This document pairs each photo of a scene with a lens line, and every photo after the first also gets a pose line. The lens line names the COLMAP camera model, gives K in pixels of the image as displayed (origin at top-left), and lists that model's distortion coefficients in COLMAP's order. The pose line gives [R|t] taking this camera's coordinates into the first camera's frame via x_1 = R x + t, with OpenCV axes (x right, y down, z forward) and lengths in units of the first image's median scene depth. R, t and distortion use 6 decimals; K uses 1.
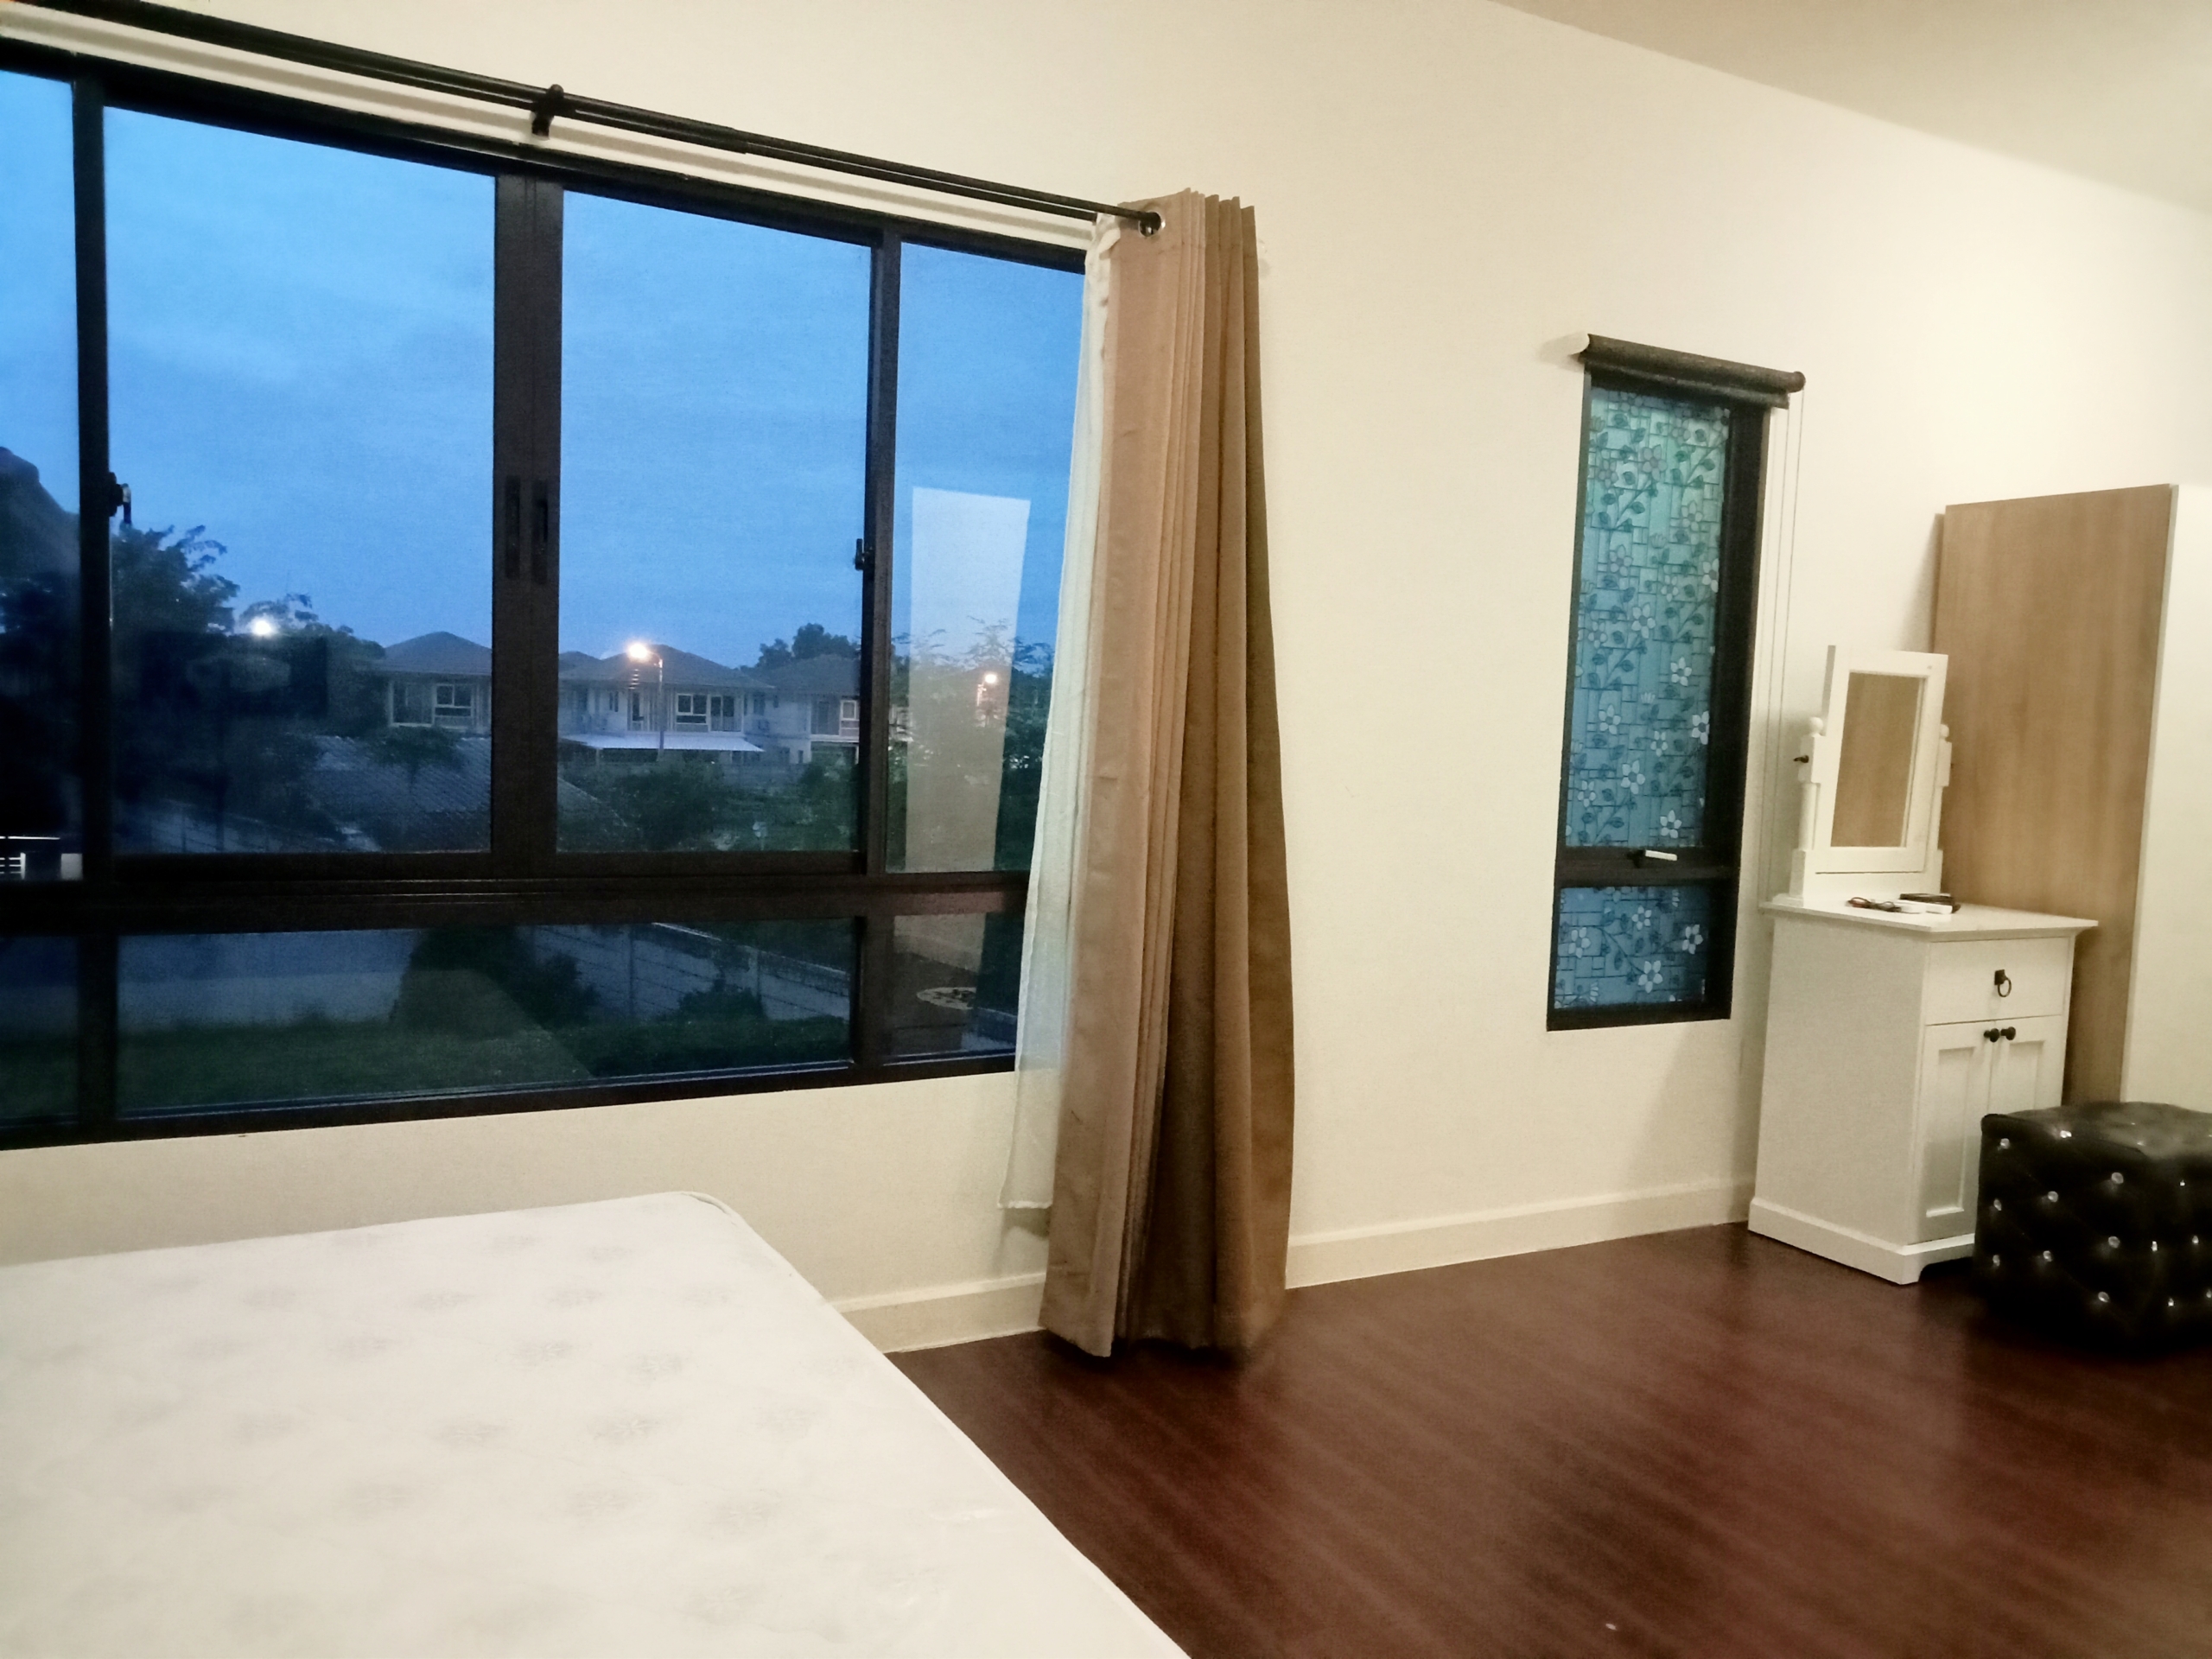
lens RADIAL K [[1655.9, 0, 1107.9], [0, 1655.9, 824.7], [0, 0, 1]] dist [0.021054, -0.012220]
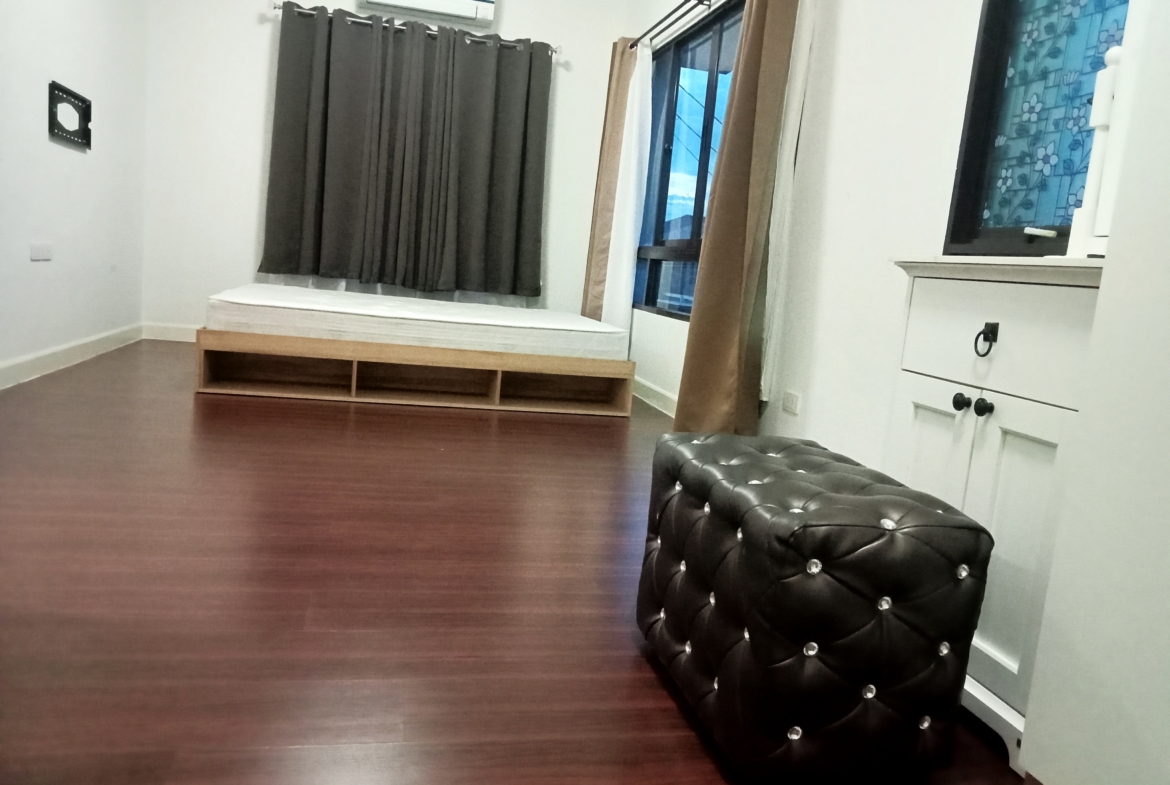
lens RADIAL K [[888.3, 0, 585.7], [0, 888.3, 392.0], [0, 0, 1]] dist [0.028736, -0.026042]
pose [[-0.261890, 0.068289, -0.962679, 0.949702], [-0.167507, 0.979138, 0.115025, 0.099020], [0.950450, 0.191380, -0.244988, 0.898040]]
